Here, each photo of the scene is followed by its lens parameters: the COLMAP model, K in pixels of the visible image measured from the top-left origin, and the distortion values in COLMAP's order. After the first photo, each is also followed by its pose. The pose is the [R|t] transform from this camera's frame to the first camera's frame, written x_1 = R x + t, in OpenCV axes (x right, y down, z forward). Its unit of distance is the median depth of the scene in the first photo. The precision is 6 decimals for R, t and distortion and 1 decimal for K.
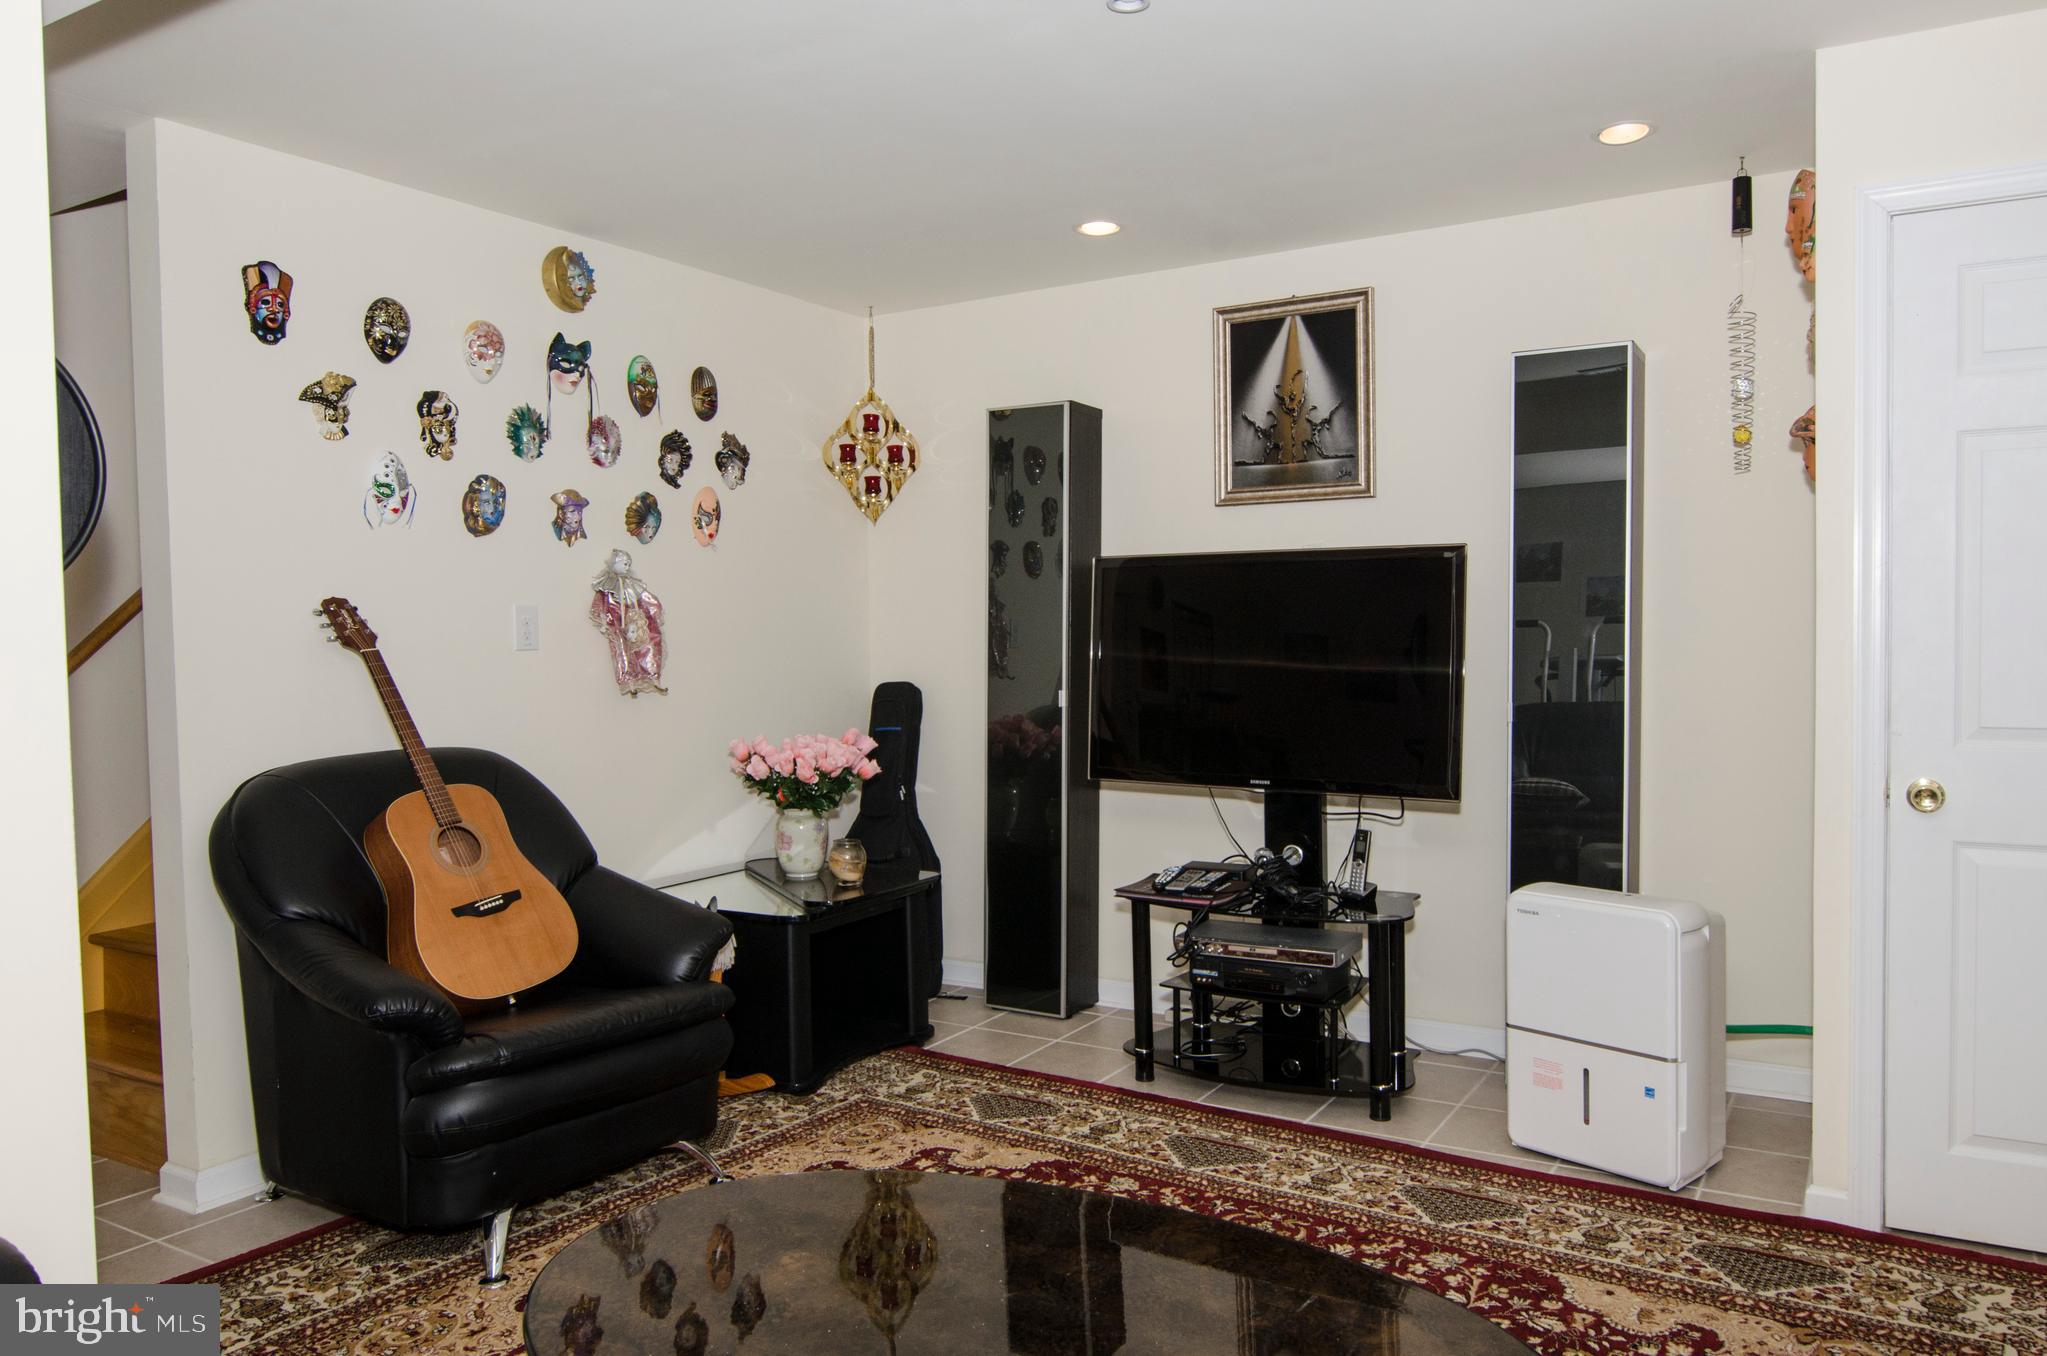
lens RADIAL K [[1434.8, 0, 1059.5], [0, 1434.8, 681.2], [0, 0, 1]] dist [-0.004996, -0.008228]
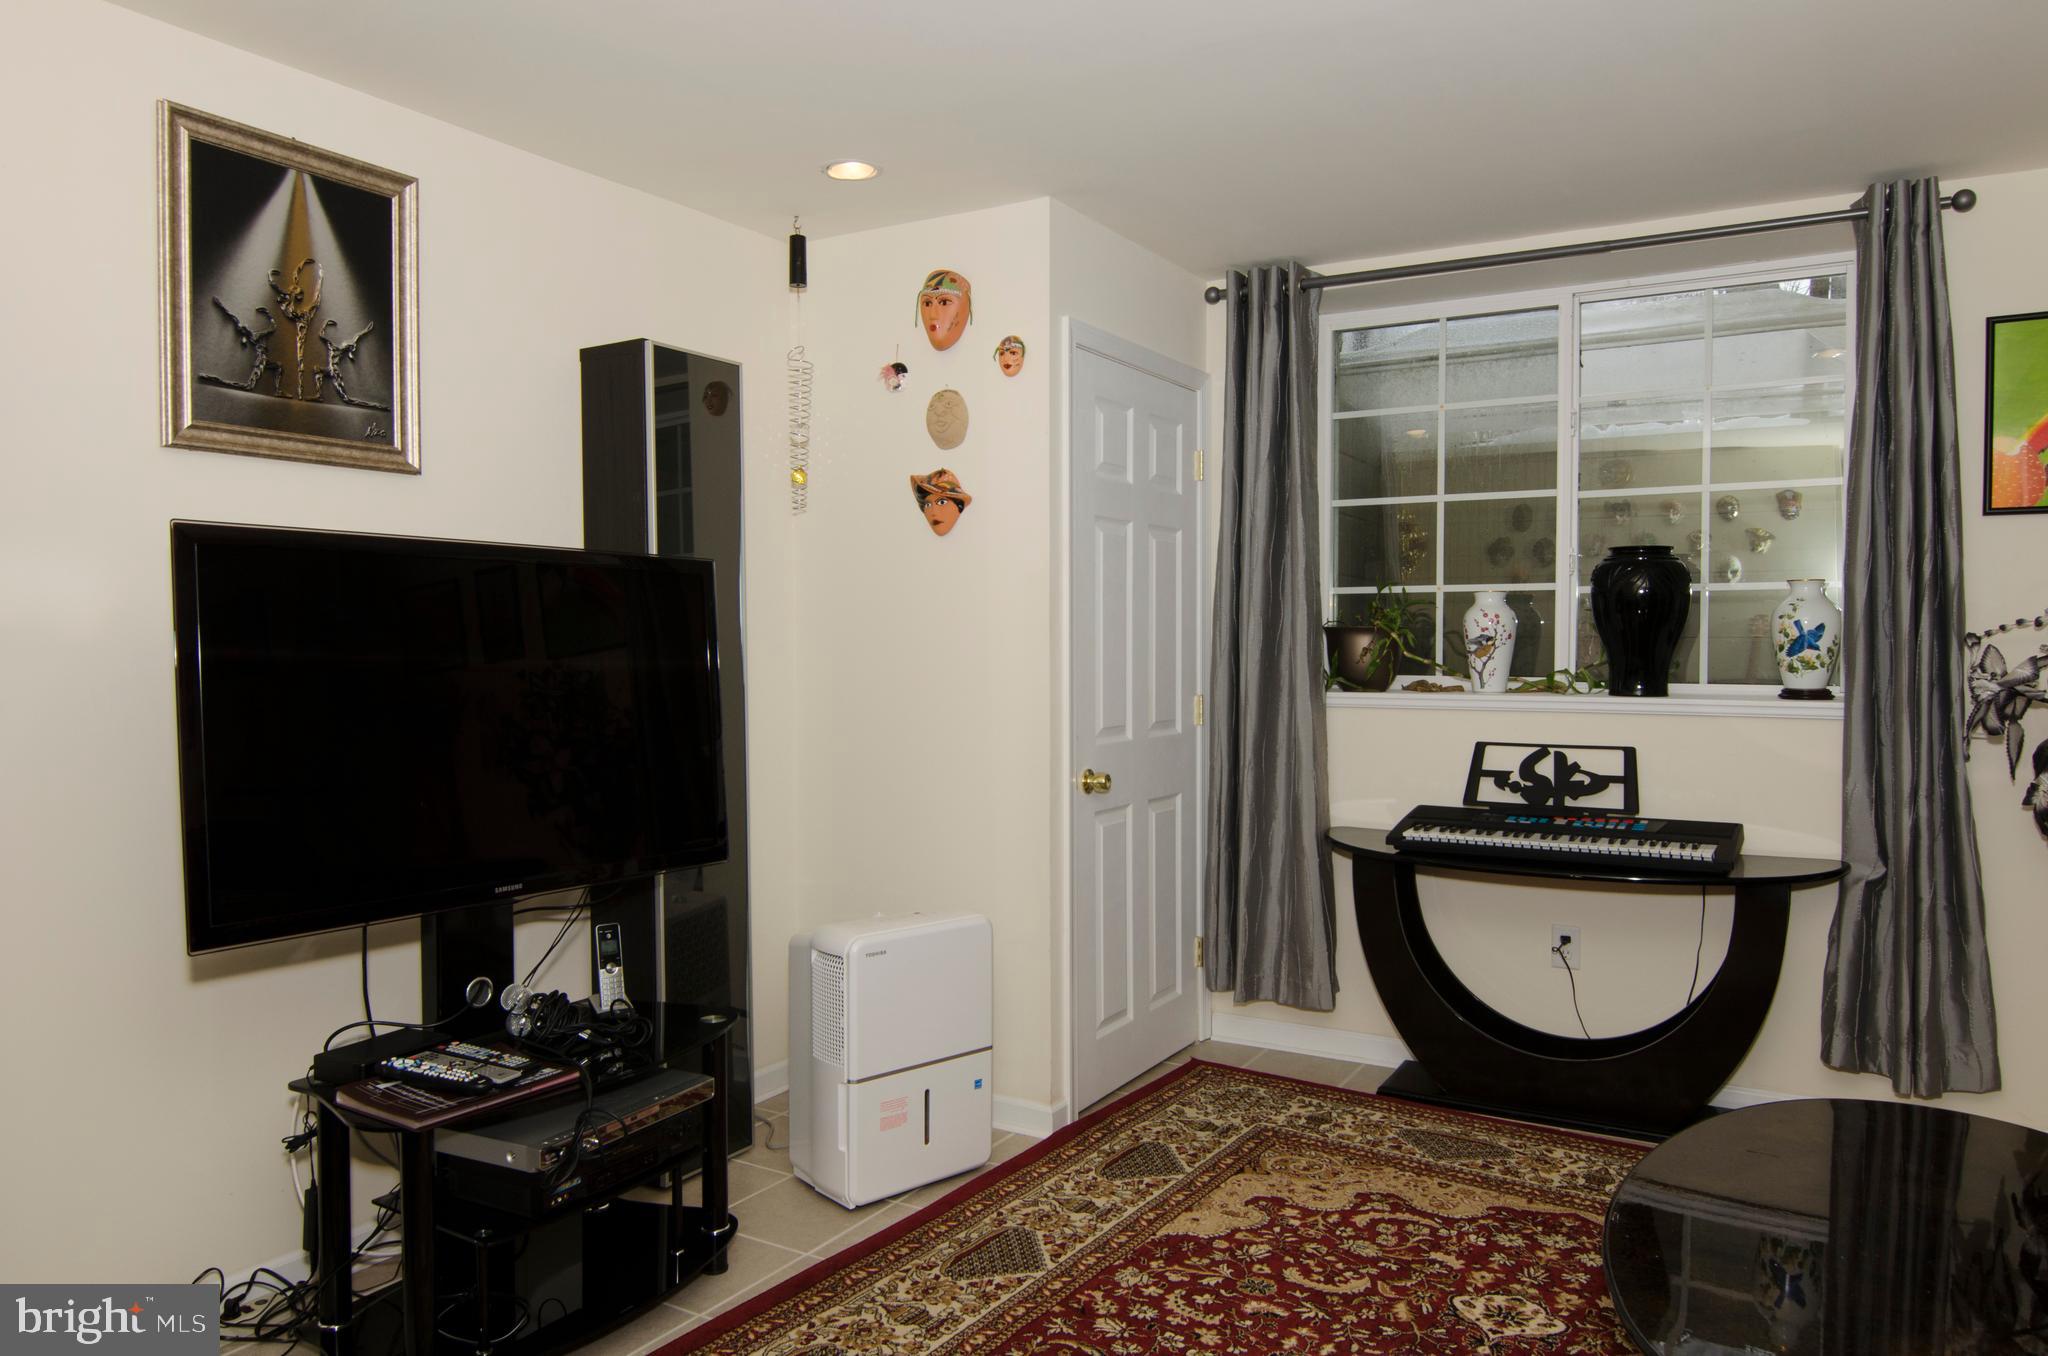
lens RADIAL K [[1383.5, 0, 1056.8], [0, 1383.5, 680.7], [0, 0, 1]] dist [-0.005960, -0.005991]
pose [[-0.004386, -0.016035, 0.999862, -0.605457], [0.037893, 0.999151, 0.016189, -0.032396], [-0.999272, 0.037959, -0.003775, 0.890919]]
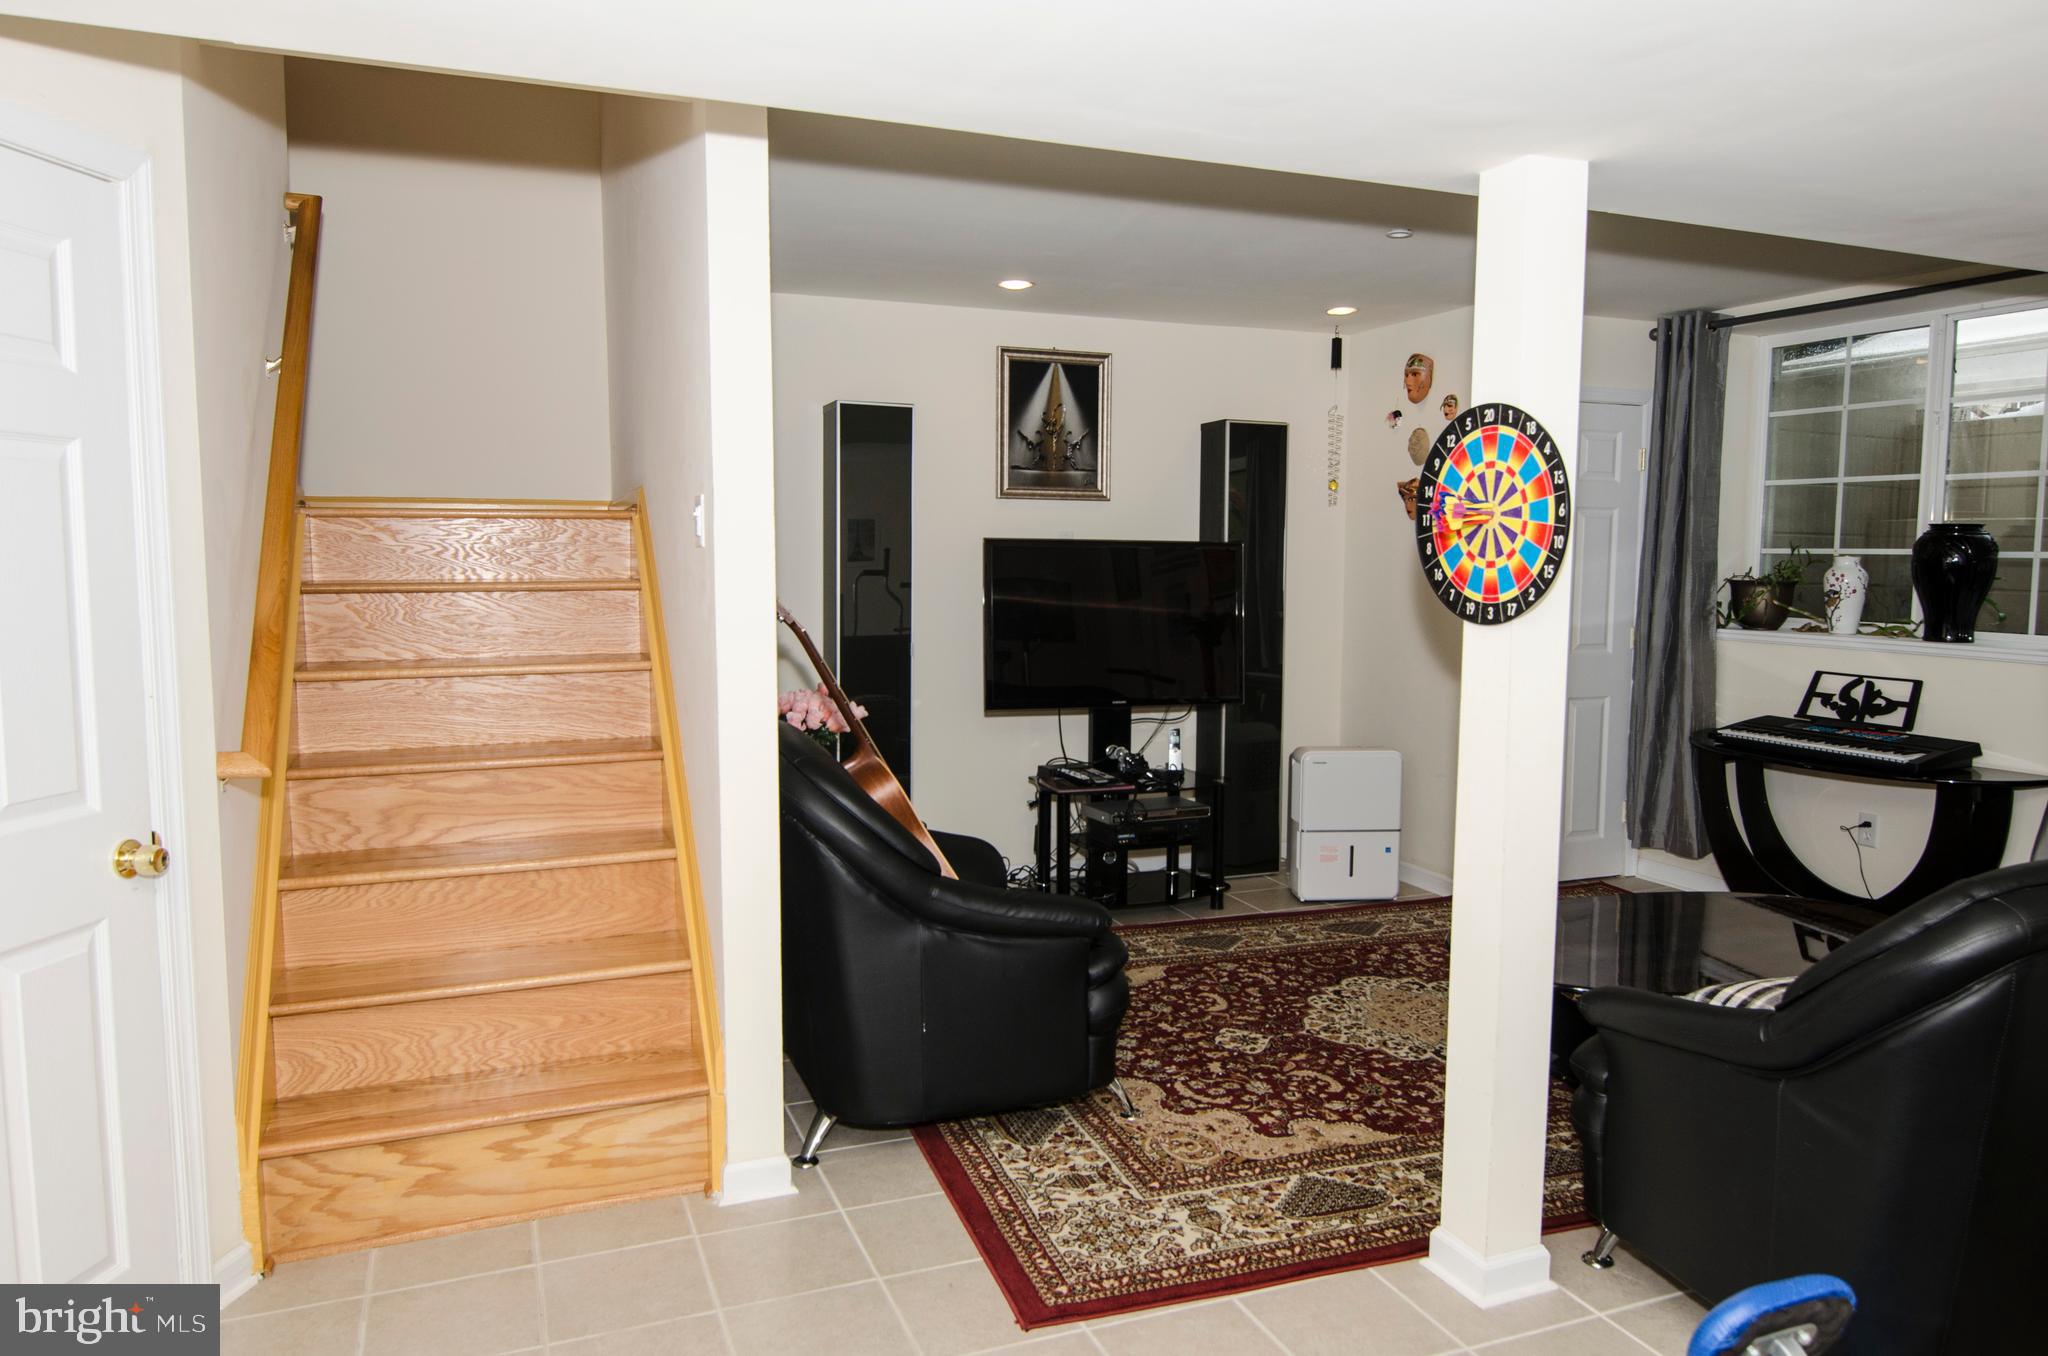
lens RADIAL K [[1383.5, 0, 1056.8], [0, 1383.5, 680.7], [0, 0, 1]] dist [-0.005960, -0.005991]
pose [[0.602775, -0.057253, 0.795854, -1.196461], [0.013784, 0.998021, 0.061357, -0.043790], [-0.797792, -0.026014, 0.602371, 0.260267]]
